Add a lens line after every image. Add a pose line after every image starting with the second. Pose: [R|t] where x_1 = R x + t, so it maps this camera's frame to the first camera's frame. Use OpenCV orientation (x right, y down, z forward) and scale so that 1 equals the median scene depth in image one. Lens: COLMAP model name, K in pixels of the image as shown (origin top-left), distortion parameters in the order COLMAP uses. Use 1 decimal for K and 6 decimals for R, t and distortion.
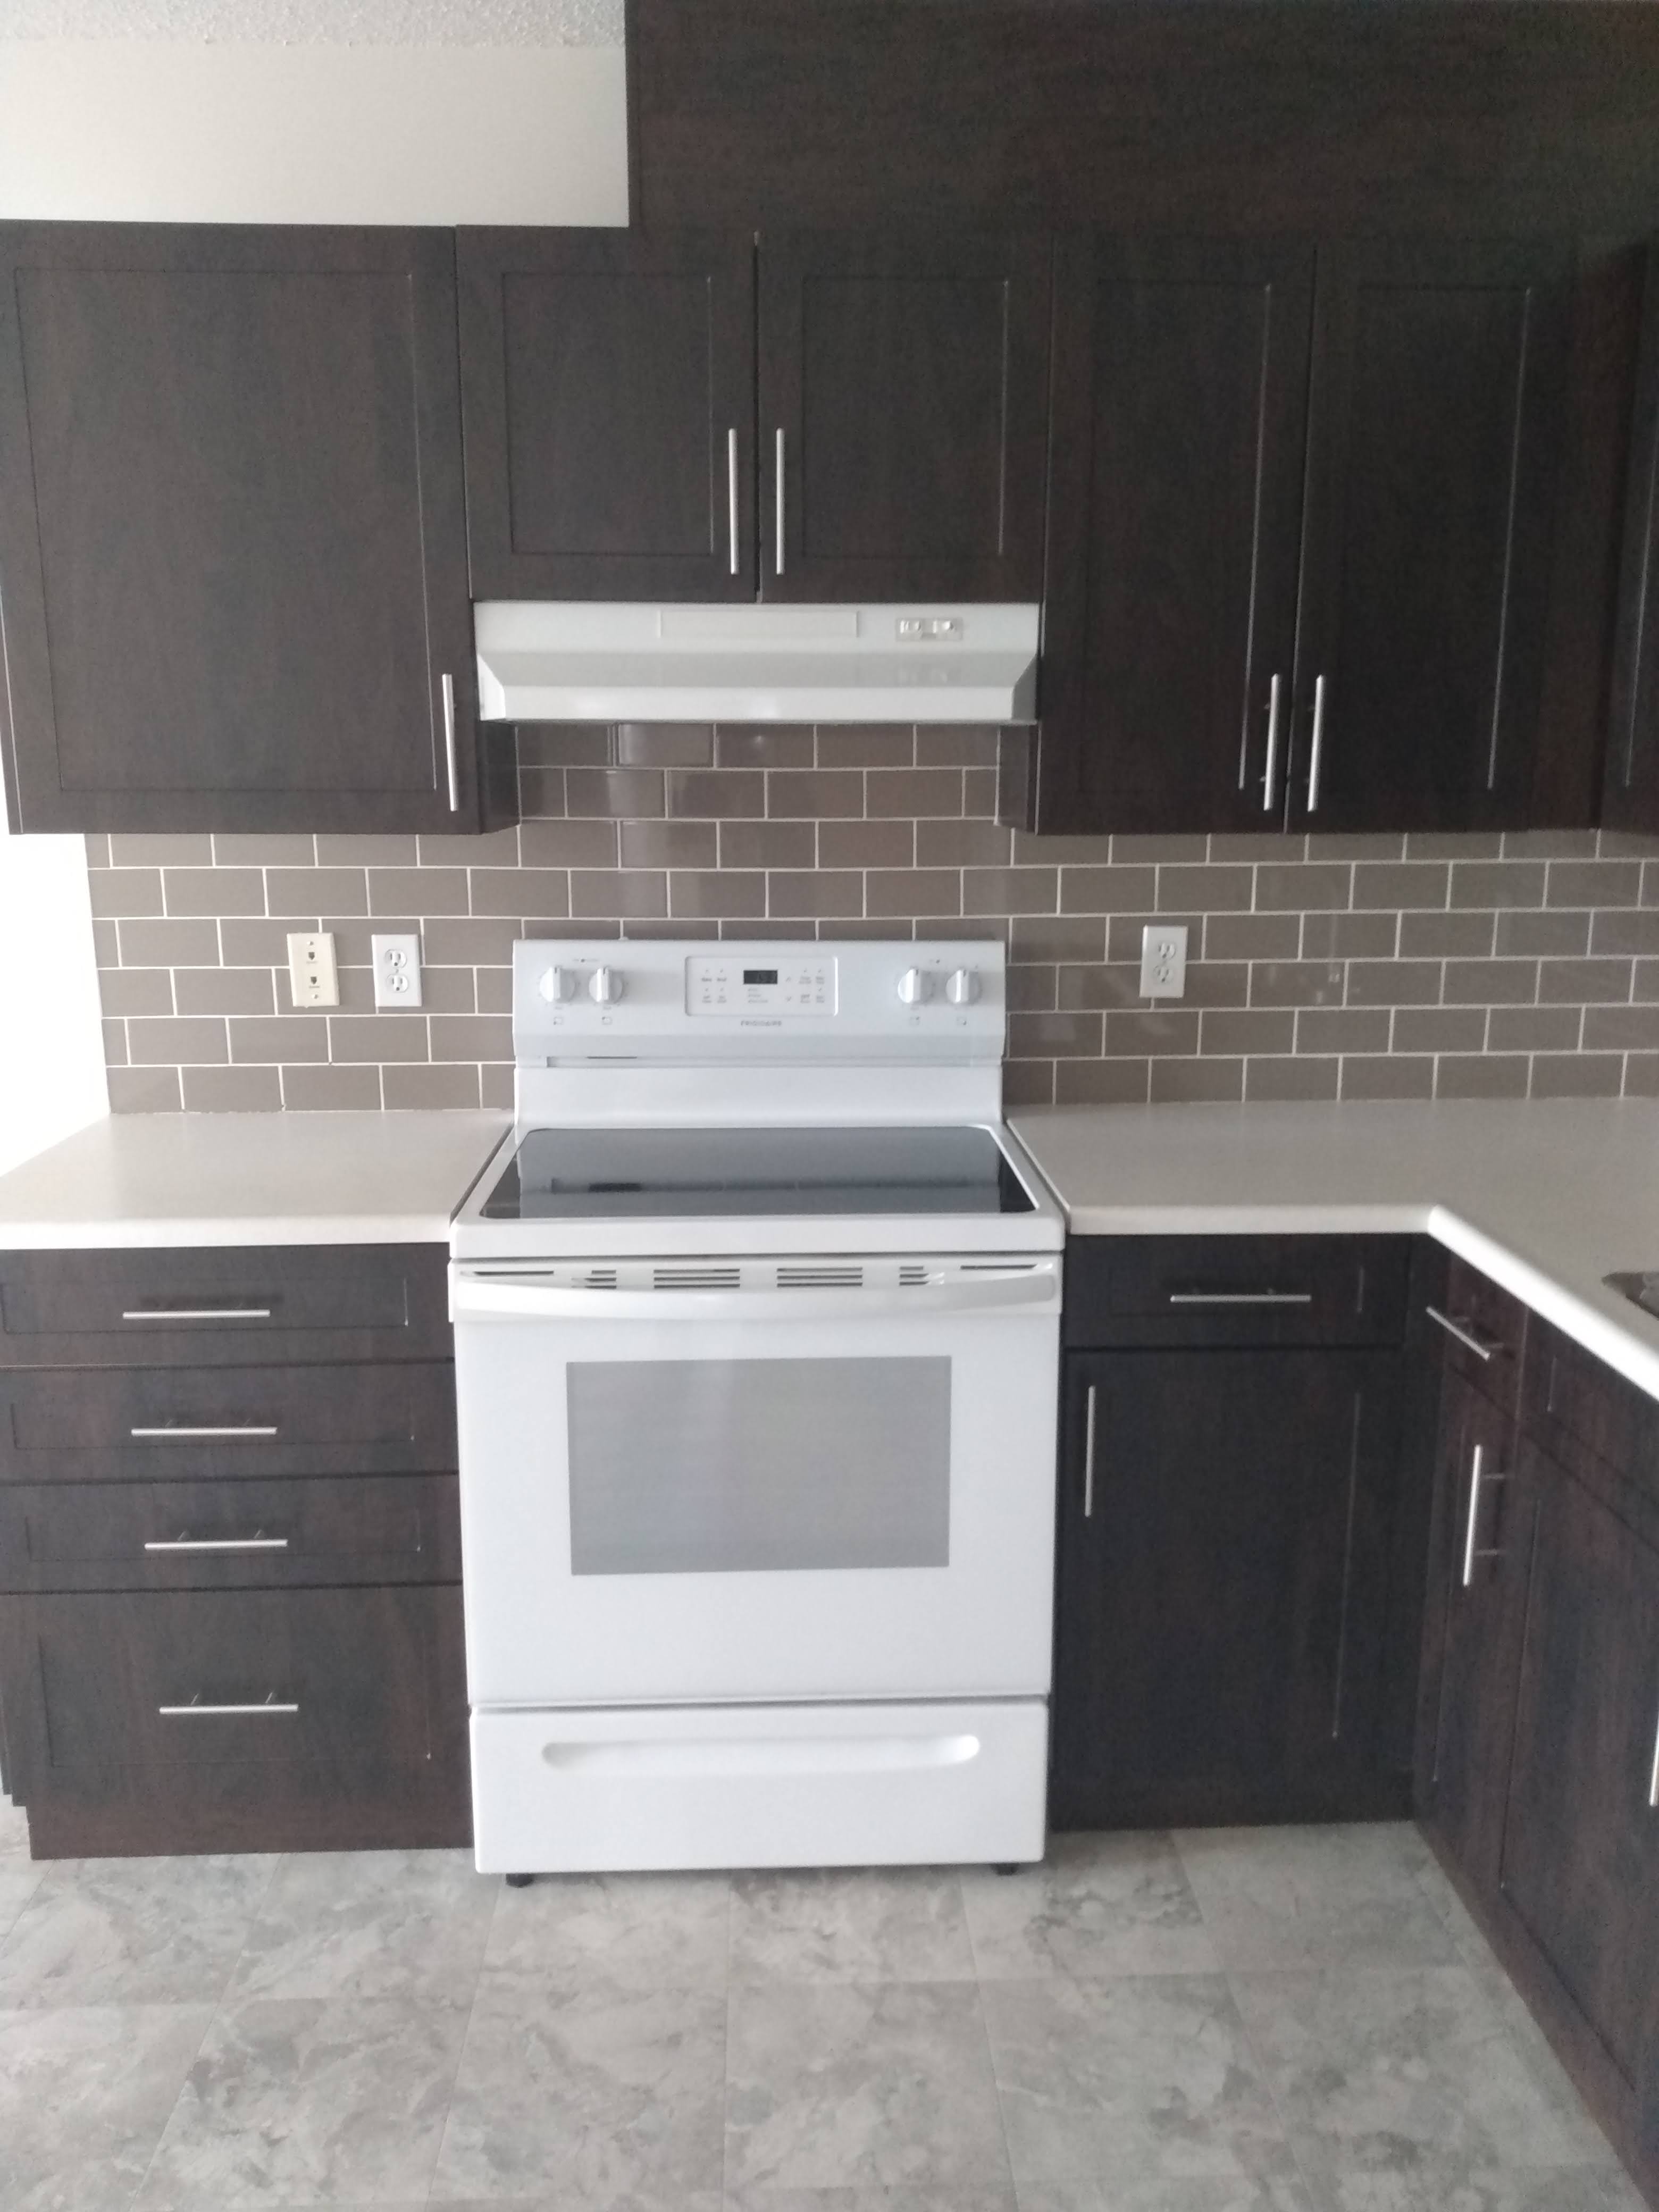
lens RADIAL K [[1723.7, 0, 828.4], [0, 1723.7, 1143.2], [0, 0, 1]] dist [0.002025, -0.002950]
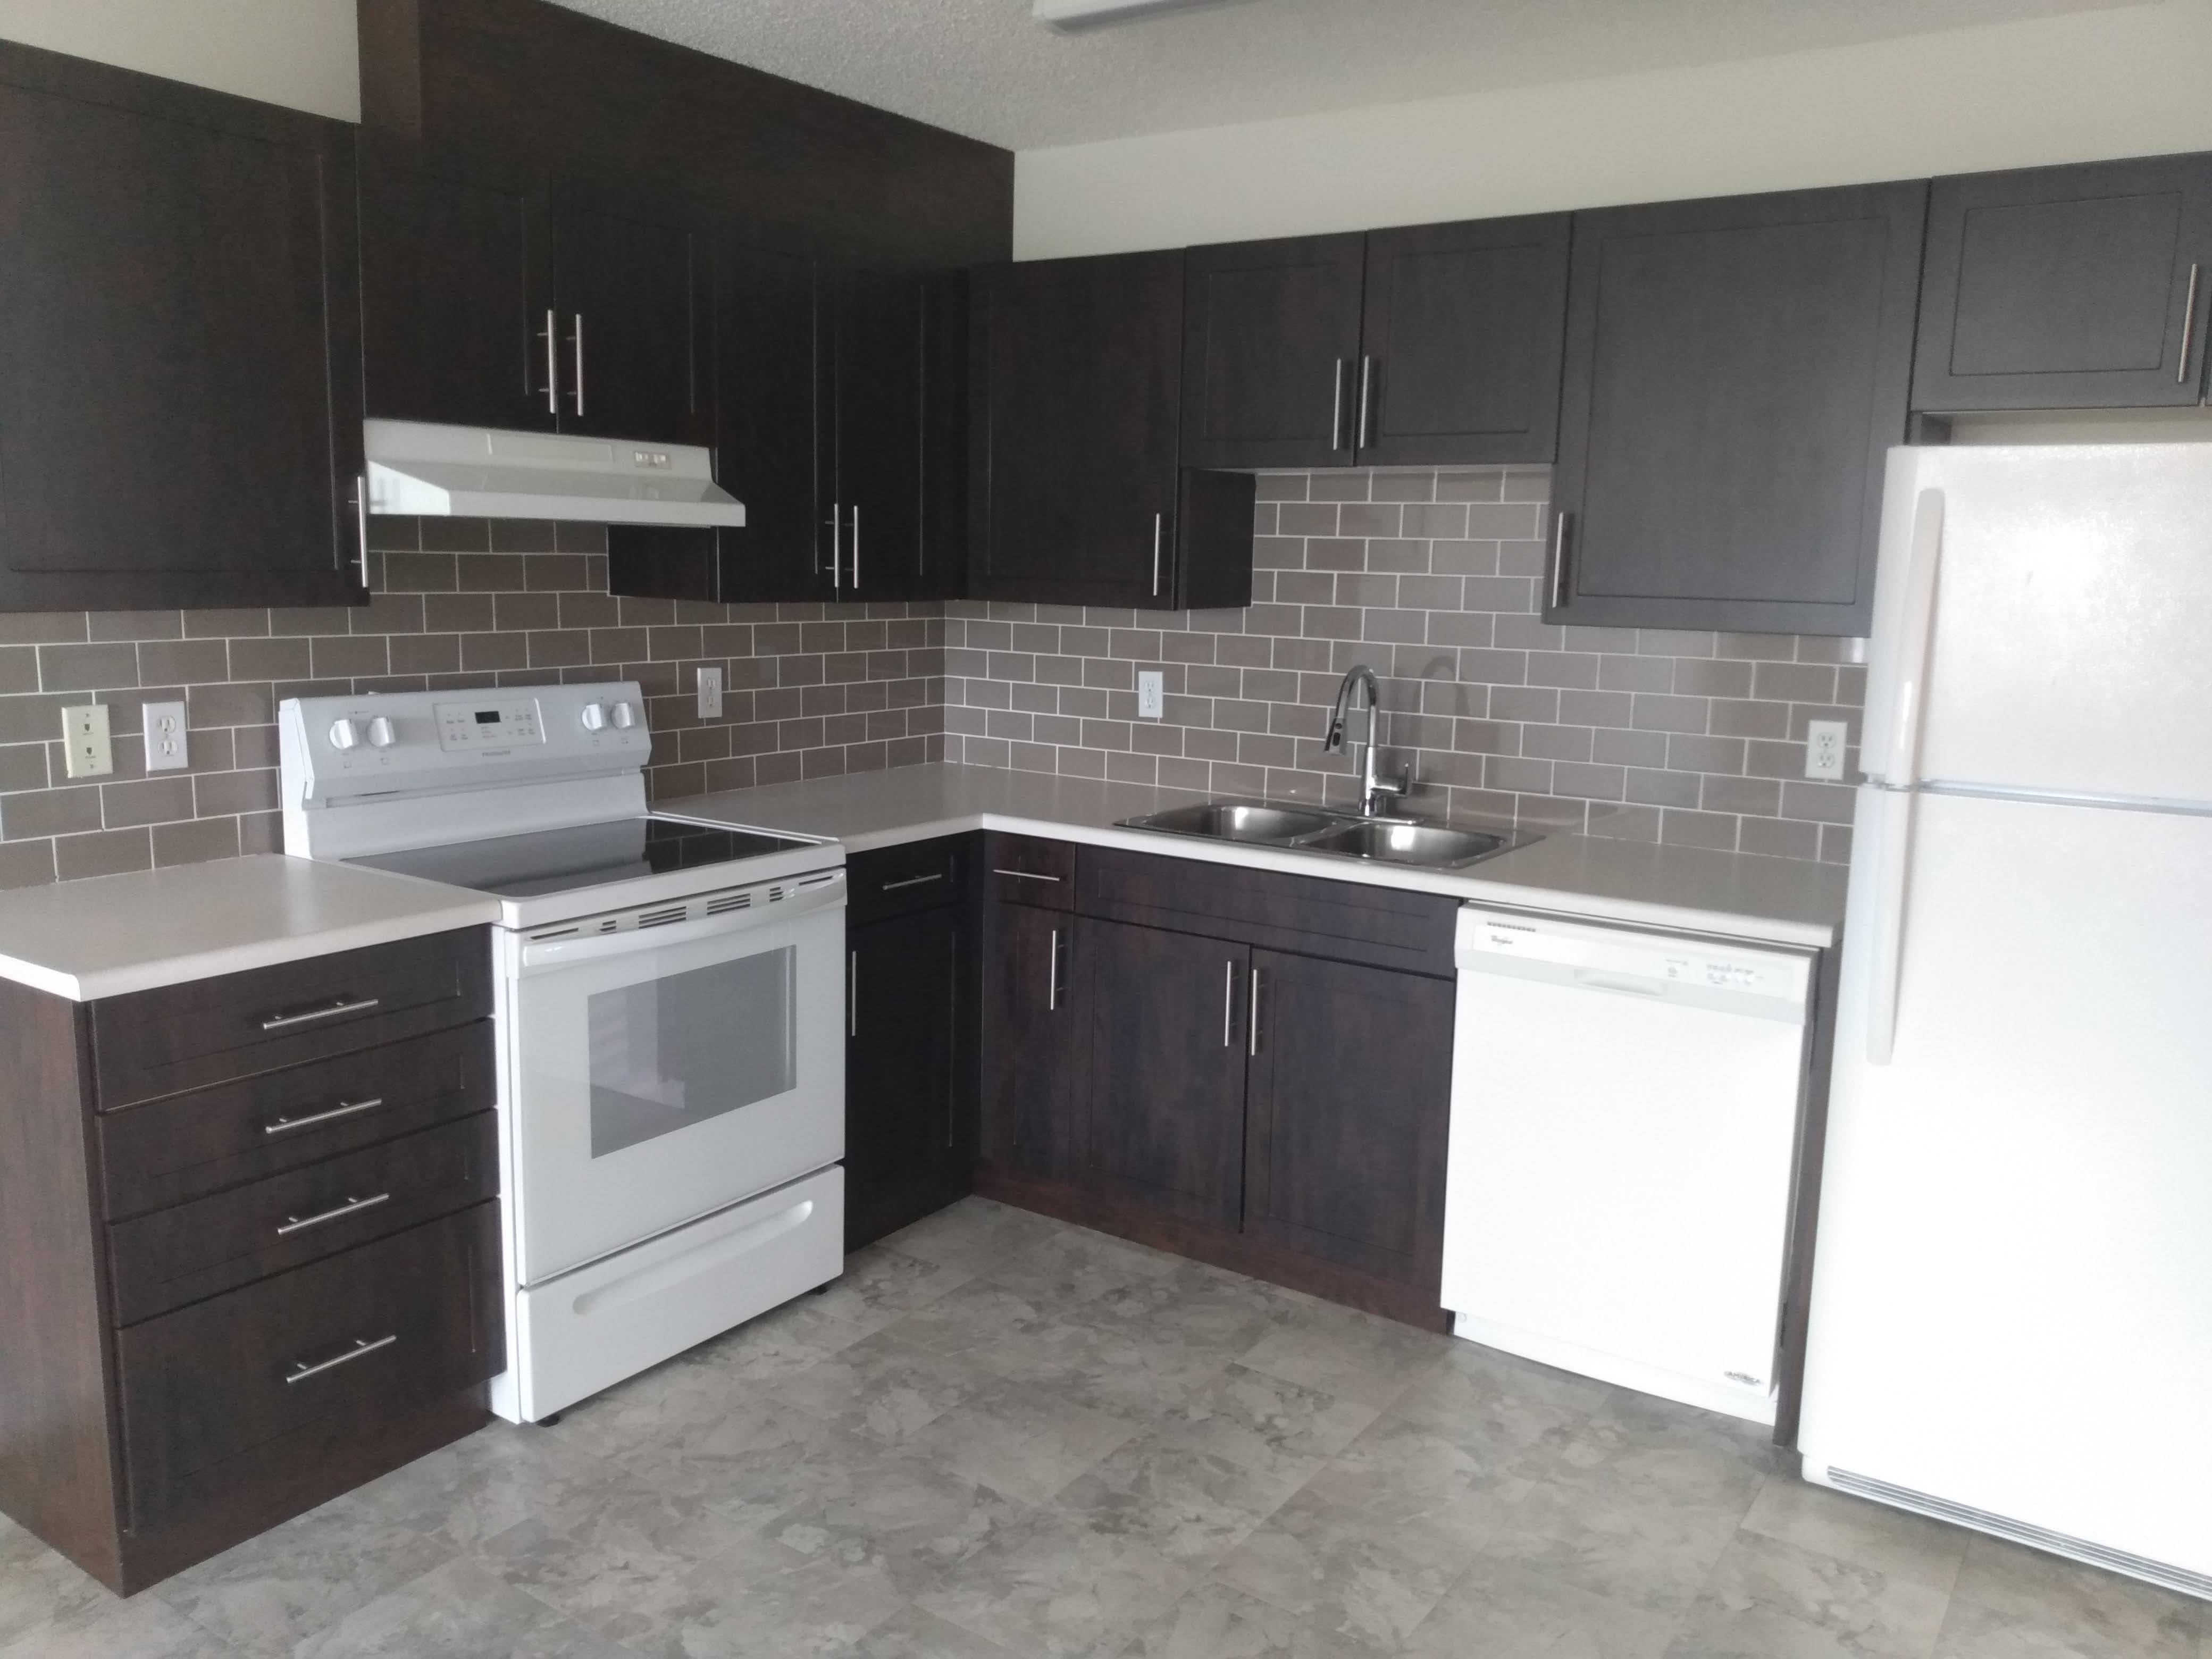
lens RADIAL K [[1699.8, 0, 1112.3], [0, 1699.8, 905.4], [0, 0, 1]] dist [0.138079, -0.313735]
pose [[0.592124, -0.149491, 0.791860, -0.880060], [0.154851, 0.985437, 0.070244, 0.024476], [-0.790829, 0.081027, 0.606650, -0.135245]]
